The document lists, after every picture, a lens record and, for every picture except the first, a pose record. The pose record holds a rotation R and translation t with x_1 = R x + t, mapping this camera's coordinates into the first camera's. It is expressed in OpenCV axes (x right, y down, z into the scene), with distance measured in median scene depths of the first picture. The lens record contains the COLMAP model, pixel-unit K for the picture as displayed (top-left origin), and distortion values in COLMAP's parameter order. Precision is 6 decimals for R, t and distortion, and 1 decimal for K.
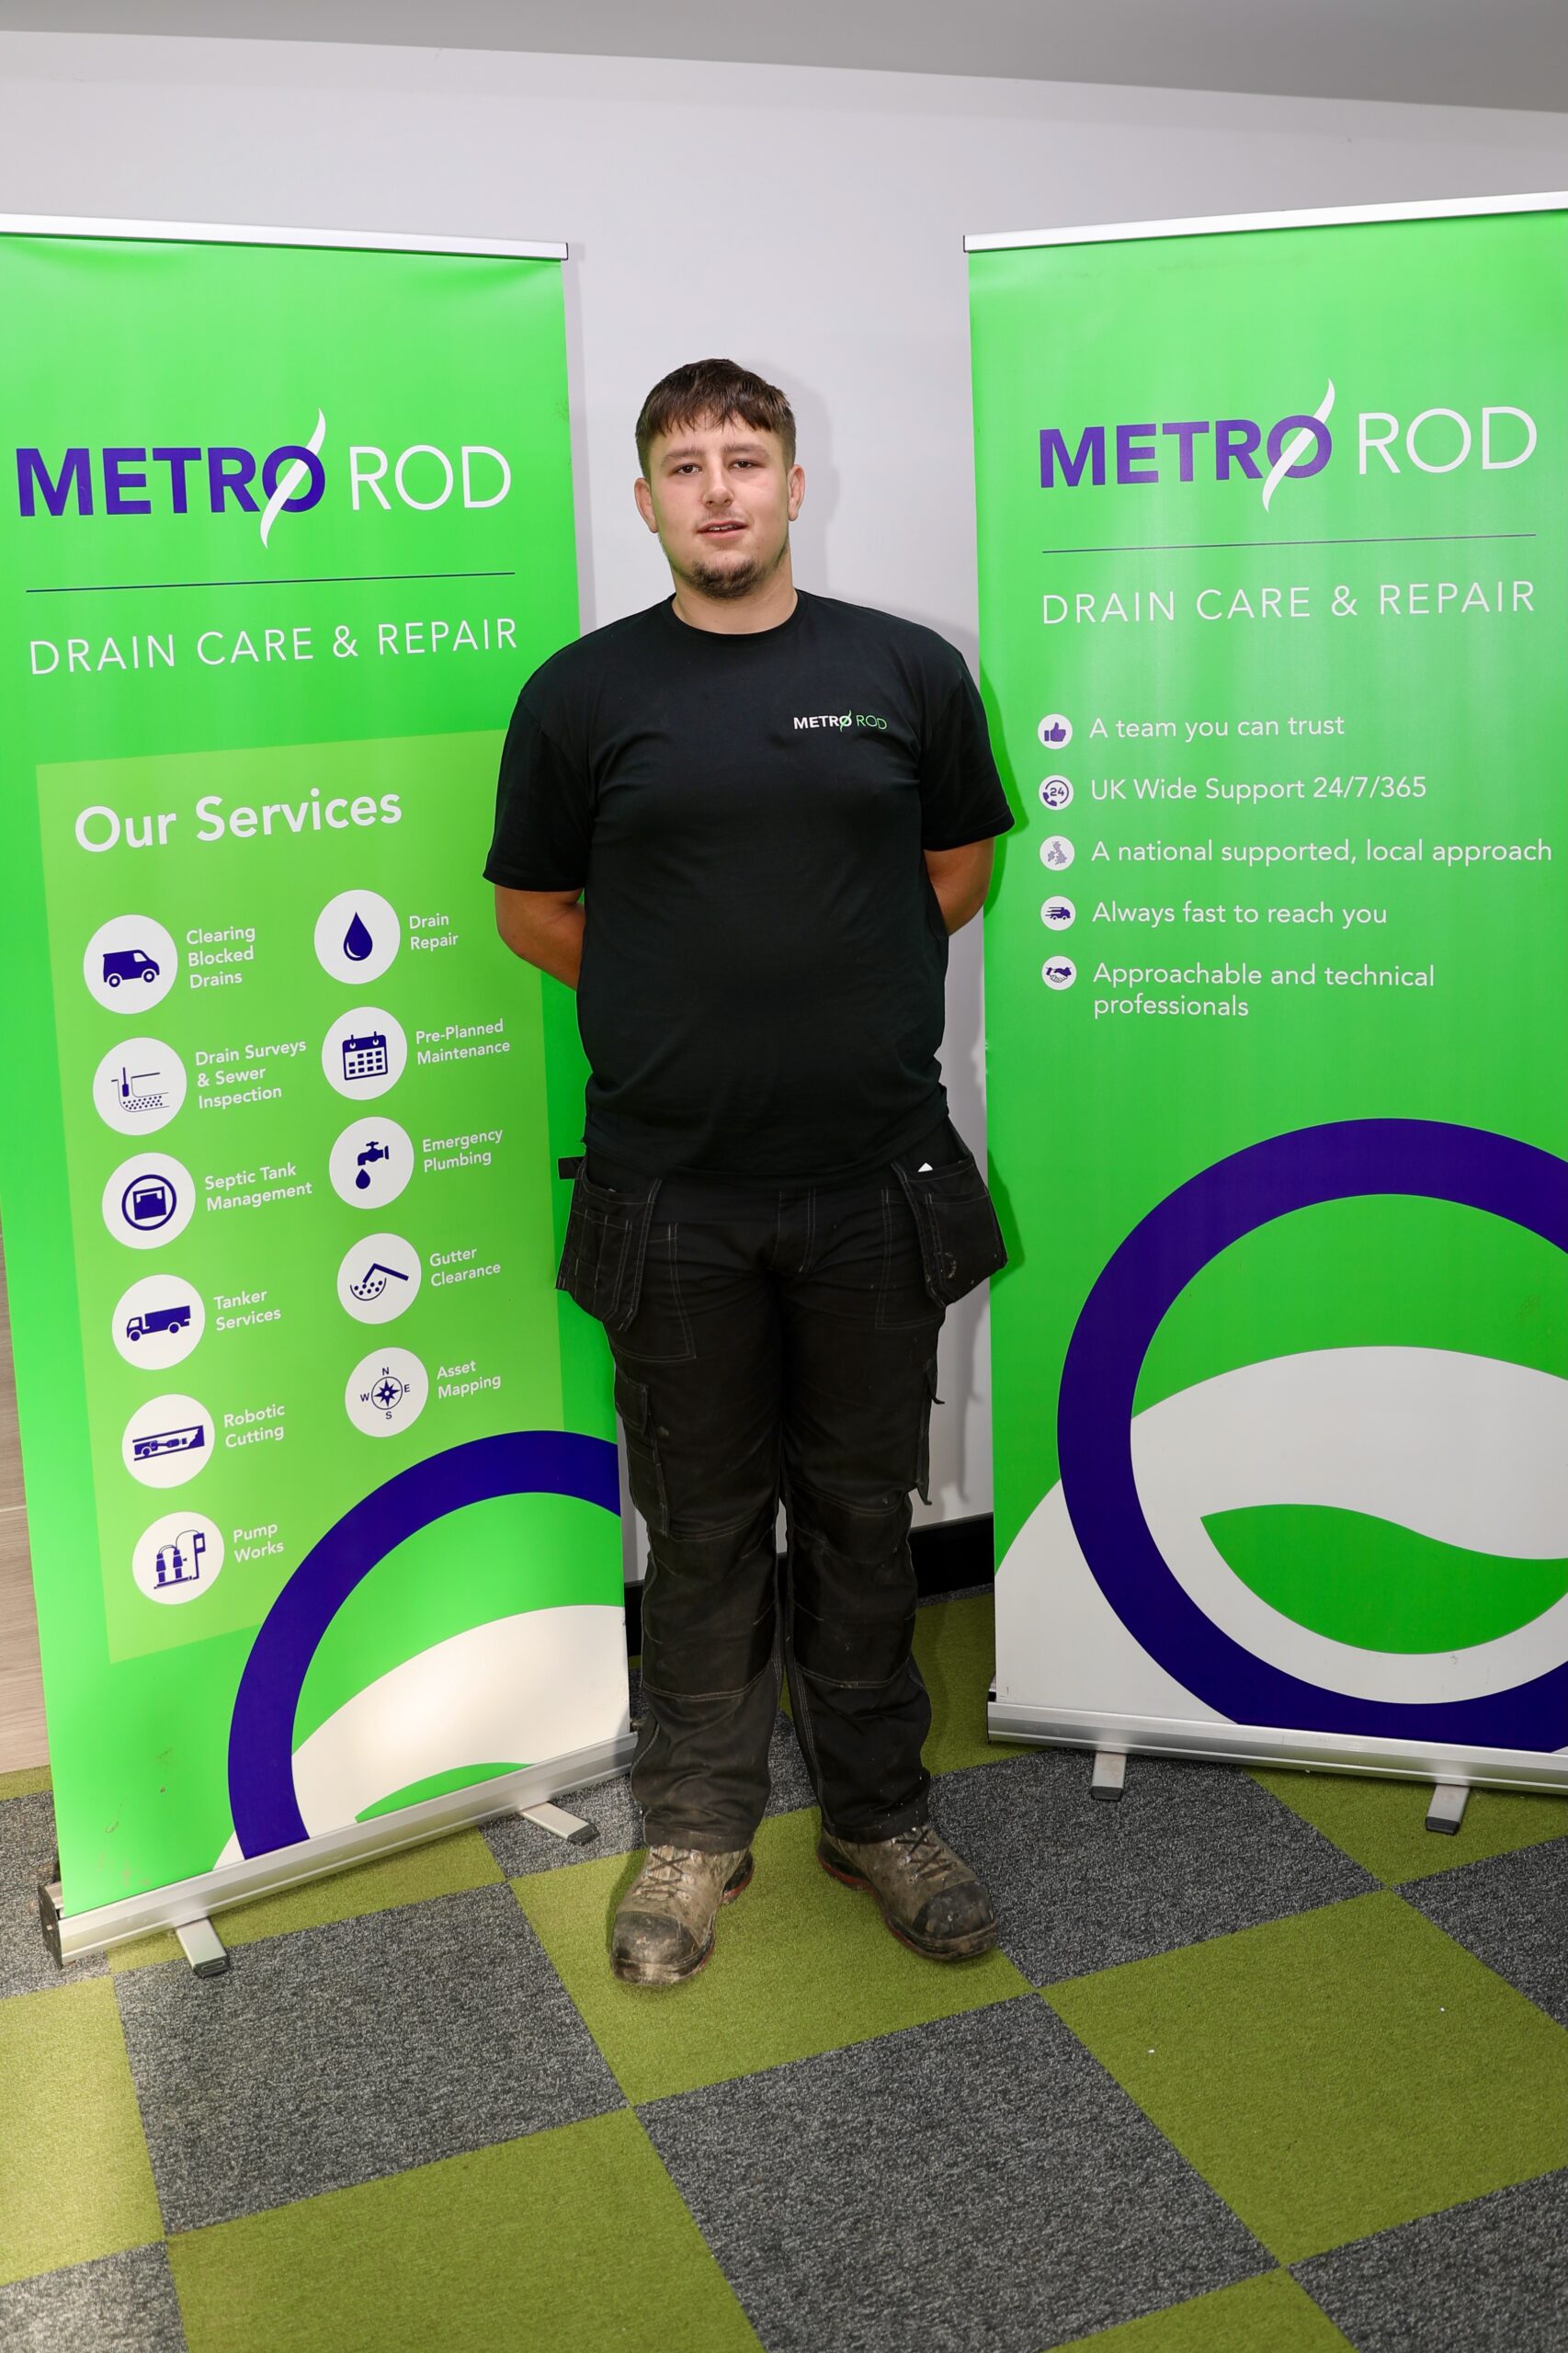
lens RADIAL K [[2288.7, 0, 756.6], [0, 2288.7, 911.2], [0, 0, 1]] dist [-0.090997, 0.097449]
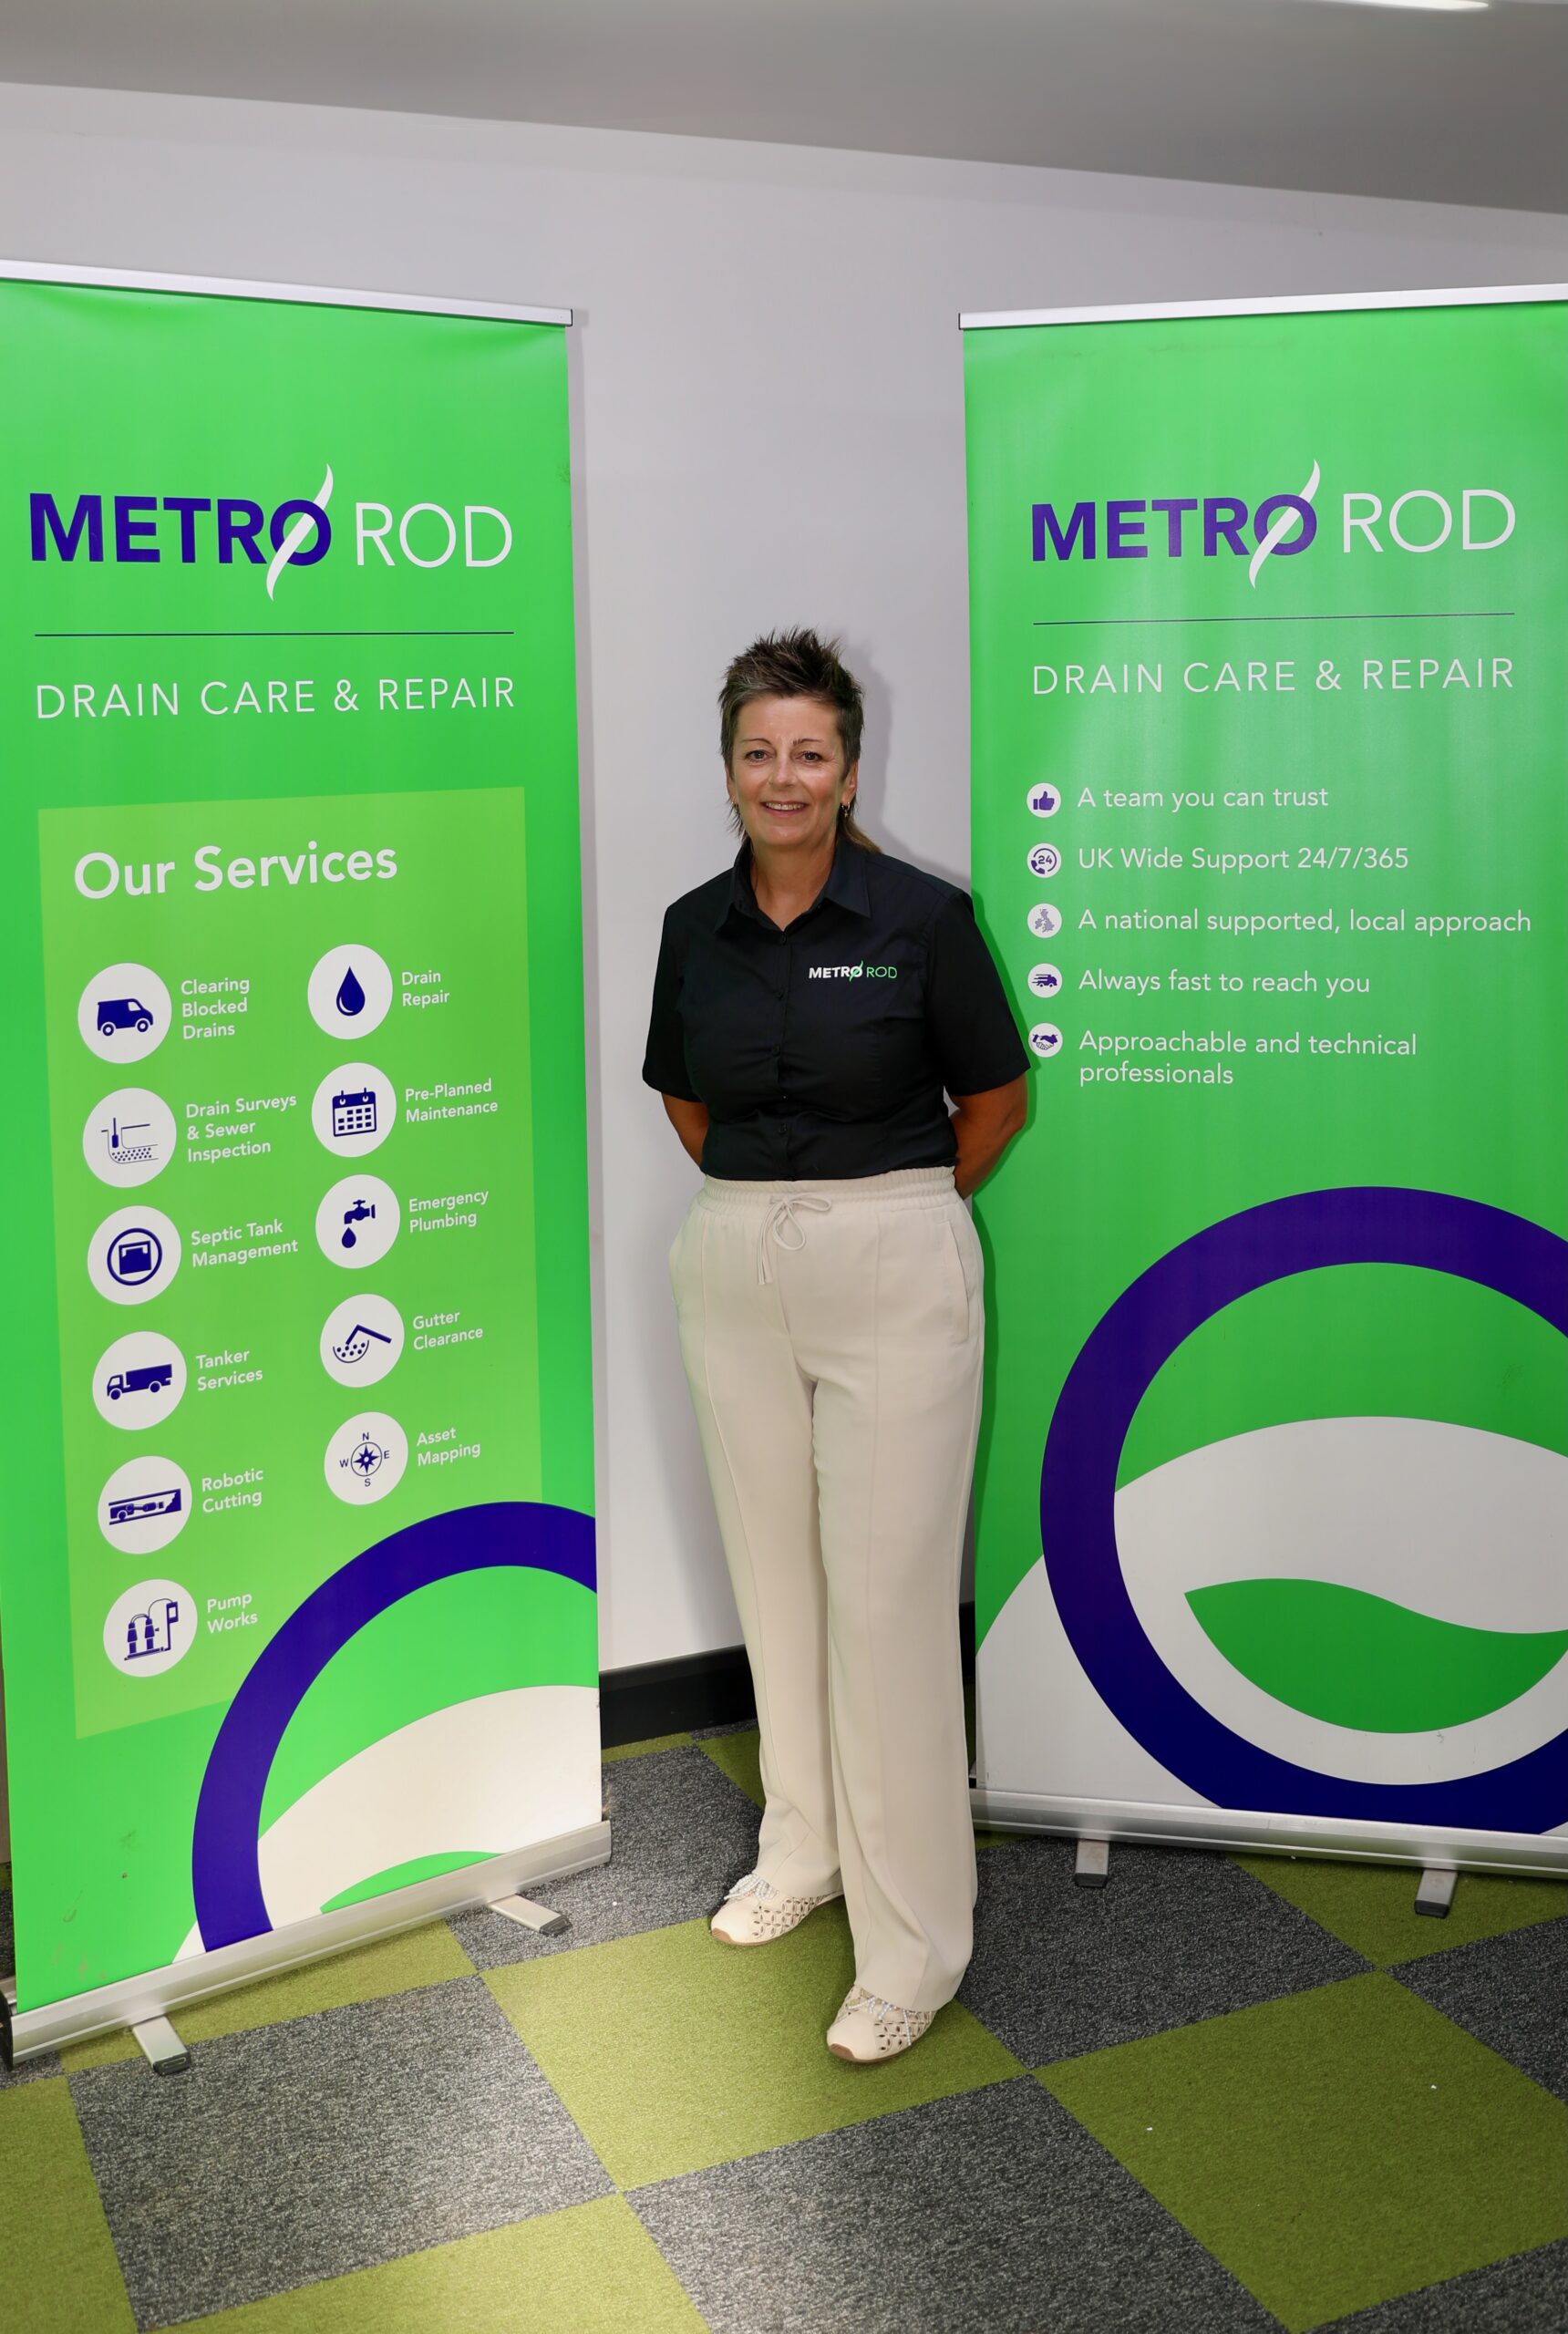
lens RADIAL K [[2422.2, 0, 797.7], [0, 2422.2, 874.0], [0, 0, 1]] dist [-0.065313, 0.103205]
pose [[0.998318, 0.014769, 0.056058, -0.041765], [-0.011117, 0.997829, -0.064914, 0.027416], [-0.056895, 0.064182, 0.996315, -0.066098]]
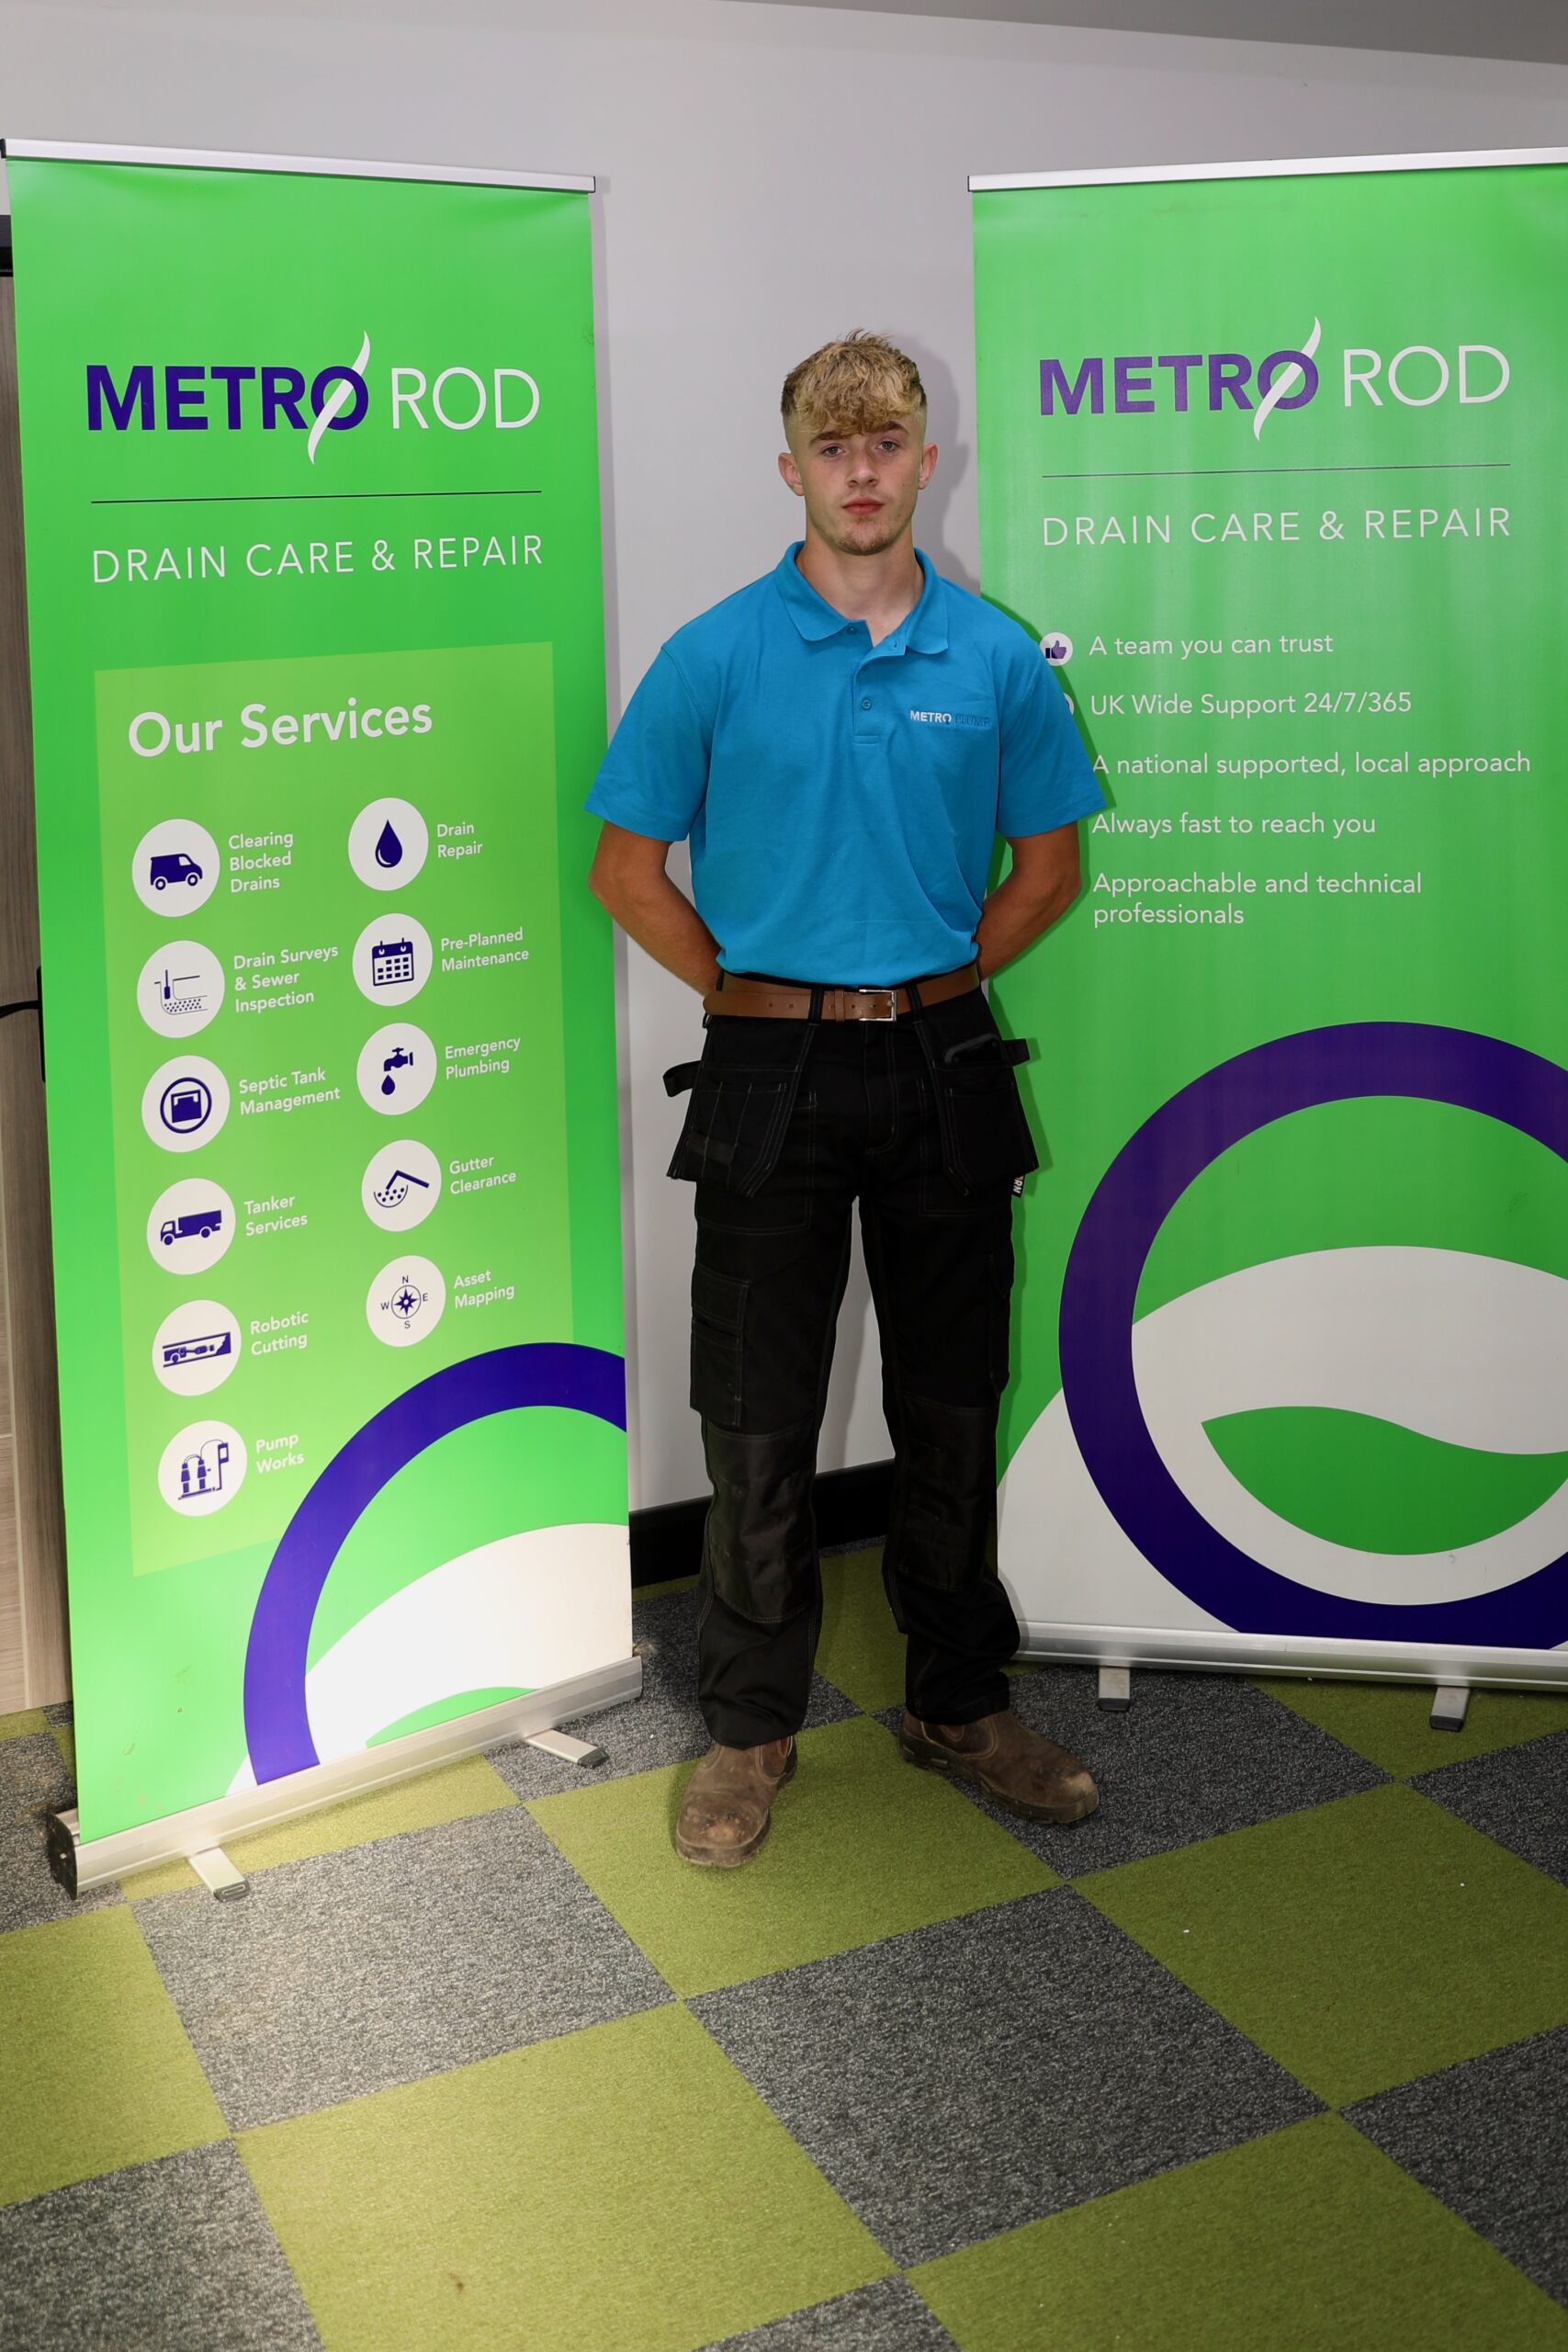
lens RADIAL K [[2551.4, 0, 776.5], [0, 2551.4, 656.6], [0, 0, 1]] dist [-0.089926, 0.104355]
pose [[0.997074, 0.005908, 0.076220, -0.093154], [0.000549, 0.996430, -0.084418, 0.024881], [-0.076446, 0.084213, 0.993511, -0.154313]]
